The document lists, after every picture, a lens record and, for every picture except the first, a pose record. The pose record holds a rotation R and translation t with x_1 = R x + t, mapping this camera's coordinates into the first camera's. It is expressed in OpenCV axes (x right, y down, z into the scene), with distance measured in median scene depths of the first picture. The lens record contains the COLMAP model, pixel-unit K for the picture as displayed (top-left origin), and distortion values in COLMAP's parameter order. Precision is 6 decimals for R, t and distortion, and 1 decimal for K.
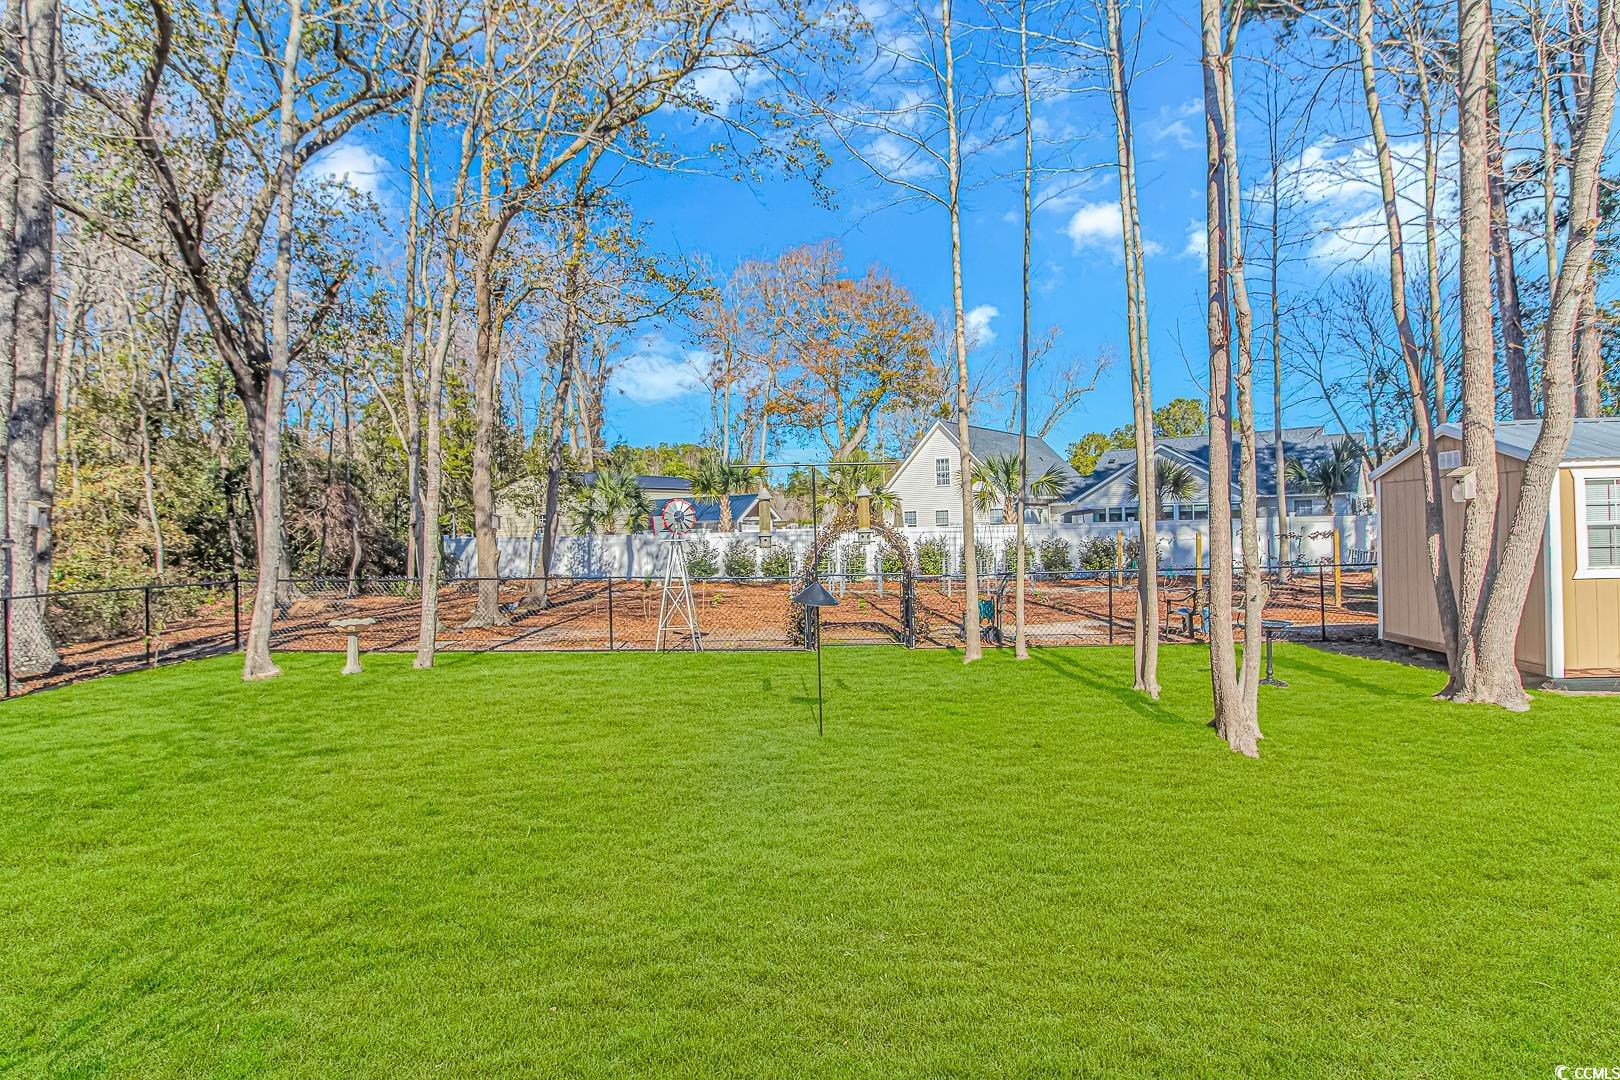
lens RADIAL K [[893.0, 0, 810.0], [0, 893.0, 540.0], [0, 0, 1]] dist [-0.000191, -0.000149]
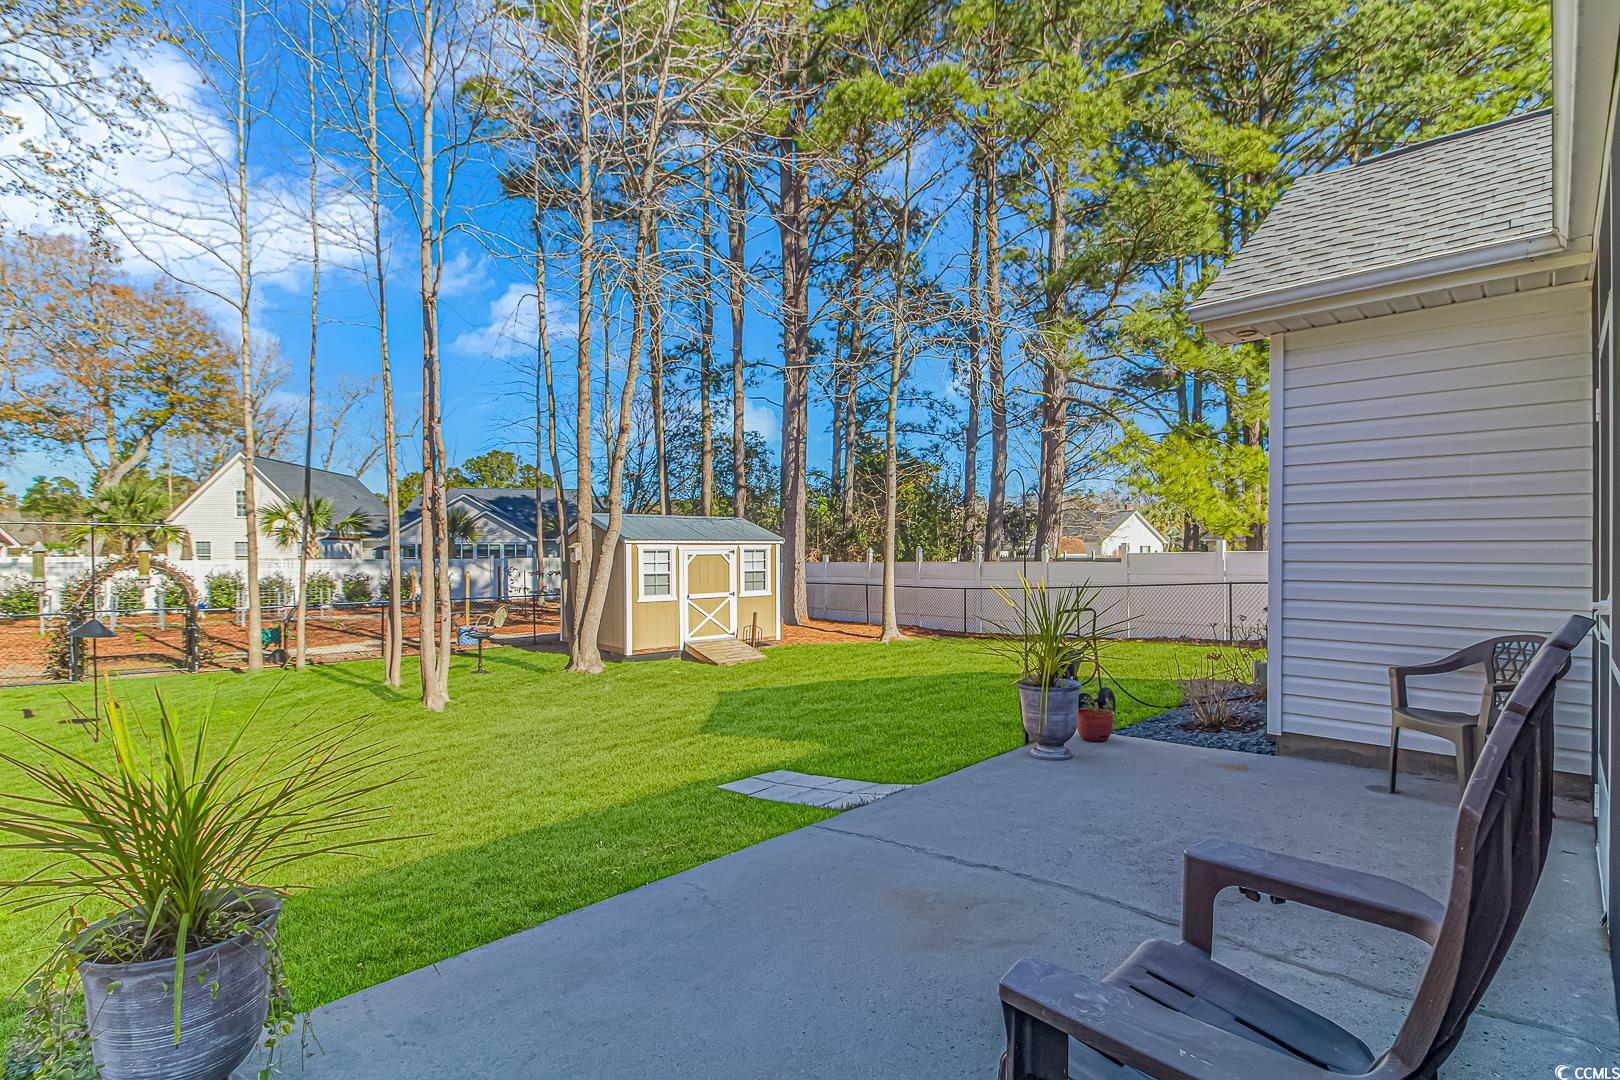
lens RADIAL K [[761.1, 0, 811.0], [0, 761.1, 560.1], [0, 0, 1]] dist [0.000389, -0.013501]
pose [[0.706440, 0.017284, 0.707562, -0.011257], [-0.008102, 0.999834, -0.016333, -0.009529], [-0.707727, 0.005806, 0.706462, -0.166649]]
